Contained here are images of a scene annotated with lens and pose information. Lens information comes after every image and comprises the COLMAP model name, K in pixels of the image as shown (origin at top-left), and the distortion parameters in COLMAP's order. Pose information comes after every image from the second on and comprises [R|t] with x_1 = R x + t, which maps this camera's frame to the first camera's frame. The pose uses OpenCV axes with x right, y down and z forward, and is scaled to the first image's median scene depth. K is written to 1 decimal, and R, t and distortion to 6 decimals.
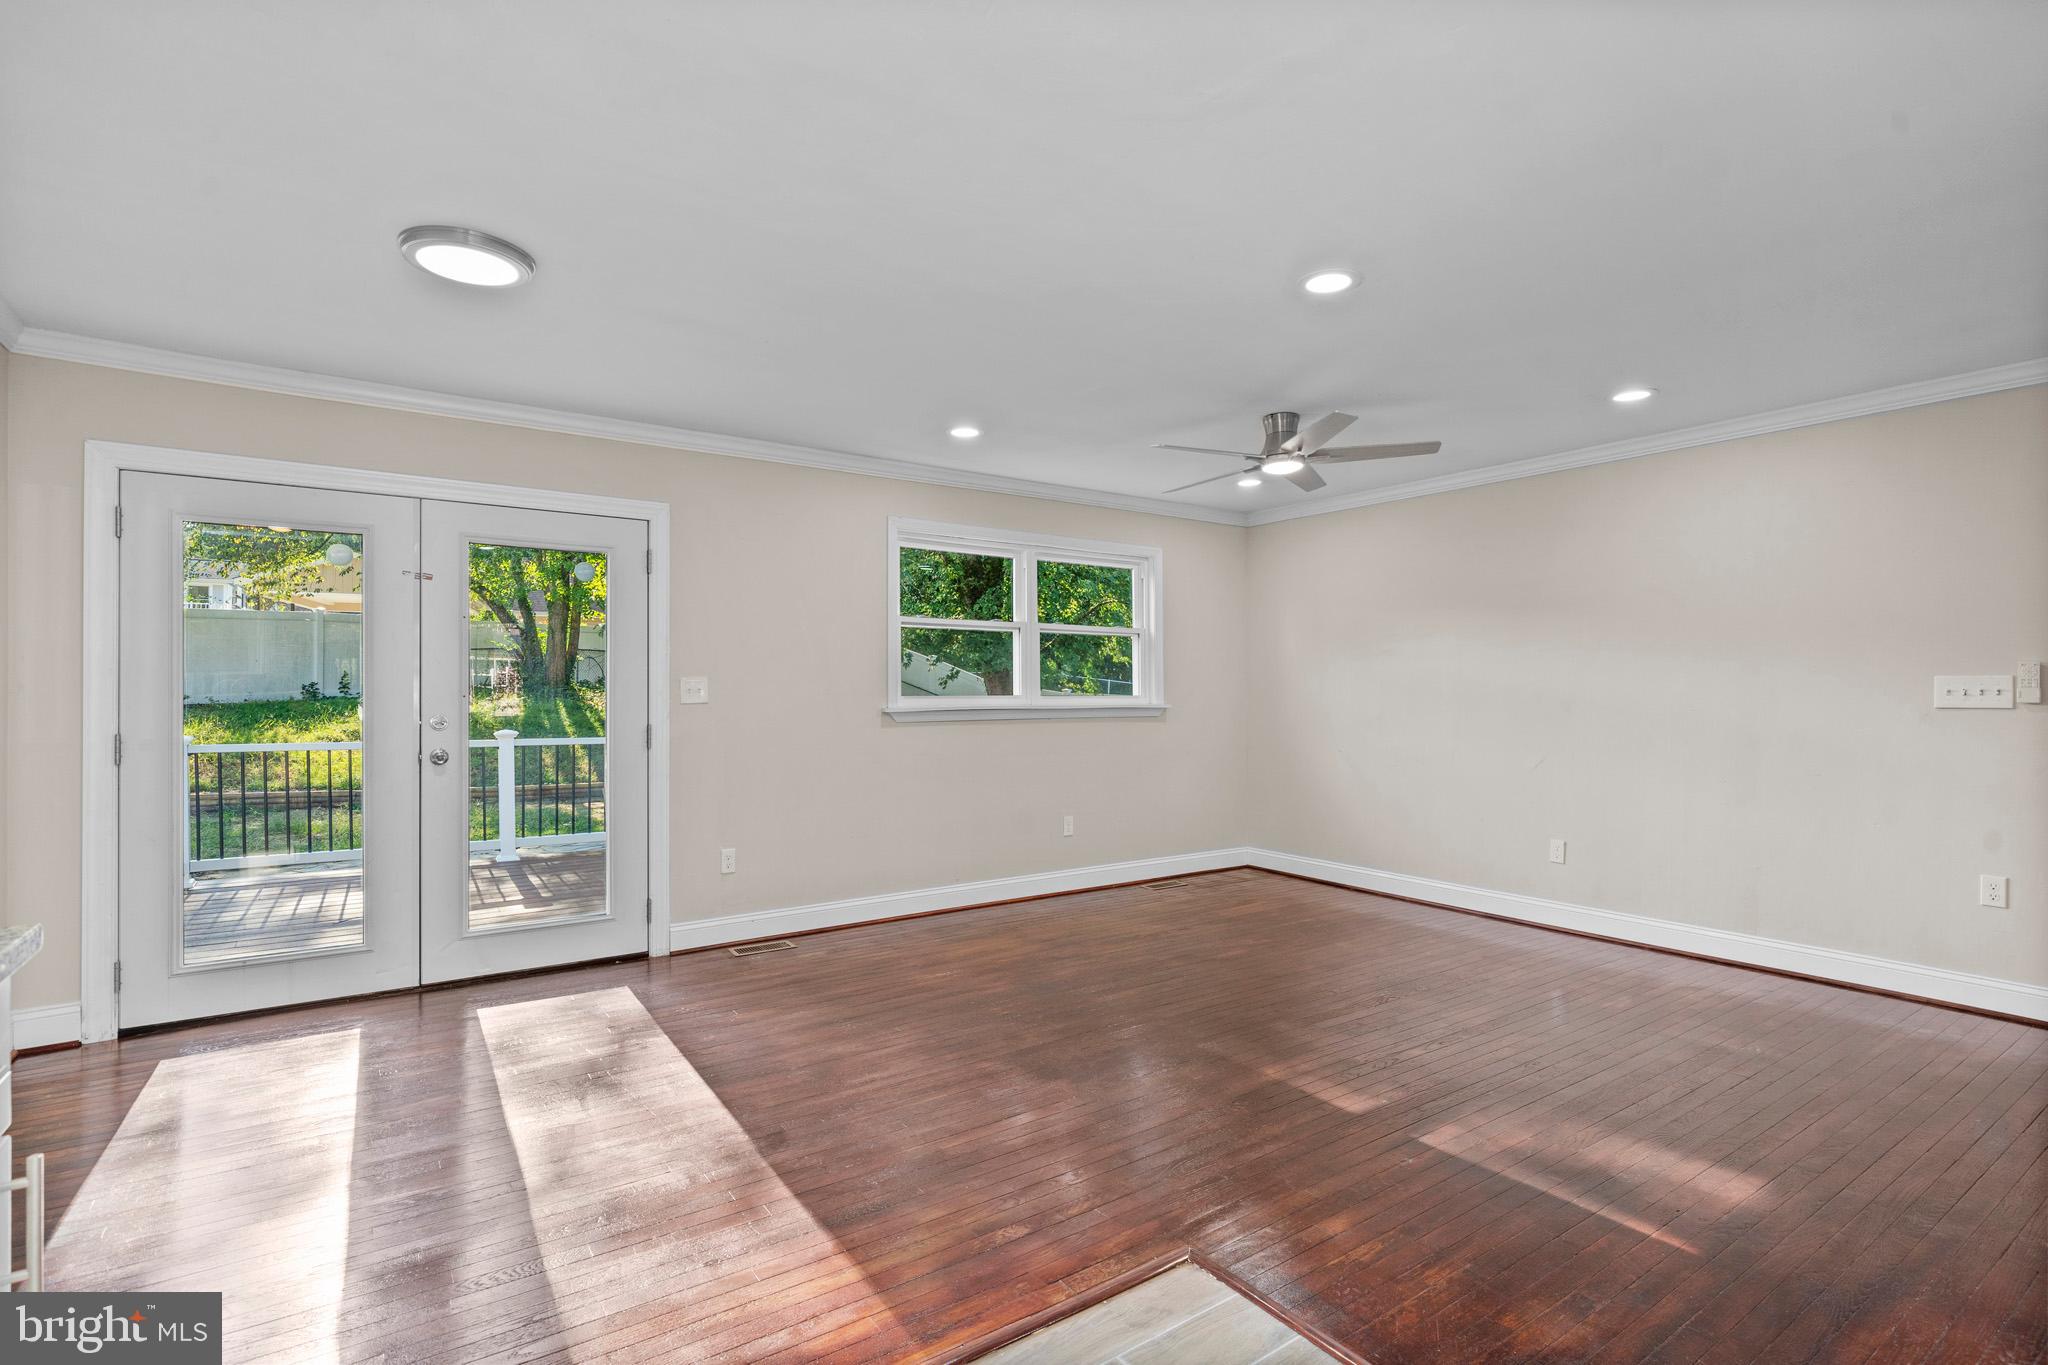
lens RADIAL K [[942.5, 0, 1024.0], [0, 942.5, 682.5], [0, 0, 1]] dist [0.000232, 0.000045]
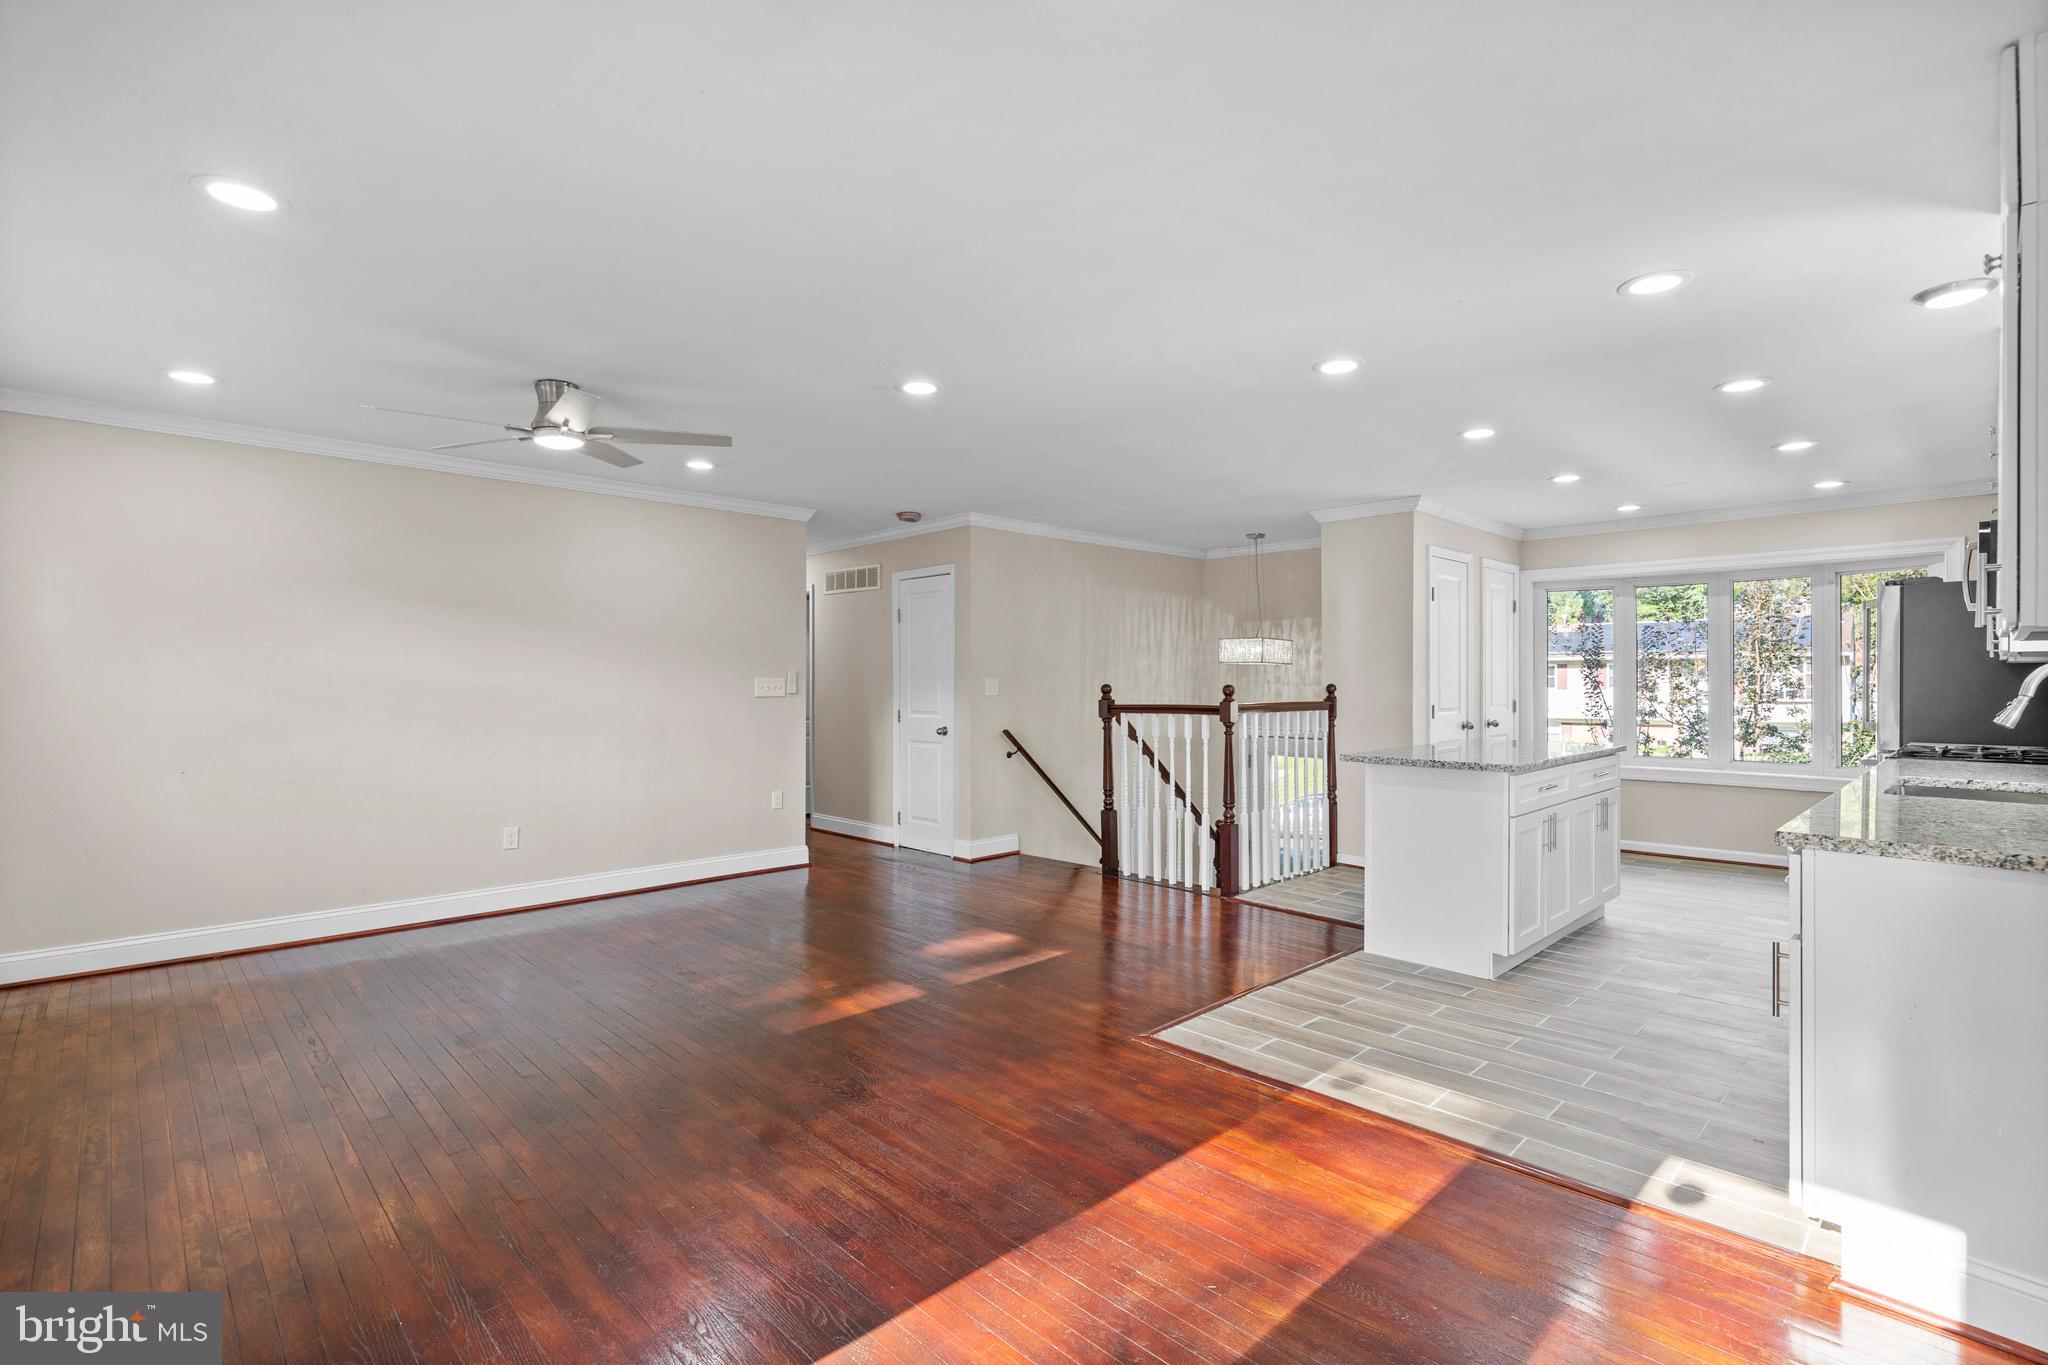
lens RADIAL K [[927.8, 0, 1024.0], [0, 927.8, 682.5], [0, 0, 1]] dist [0.000002, -0.000024]
pose [[-0.138897, -0.001780, 0.990305, -0.762704], [-0.004687, 0.999988, 0.001140, -0.003321], [-0.990296, -0.004483, -0.138903, 0.788416]]
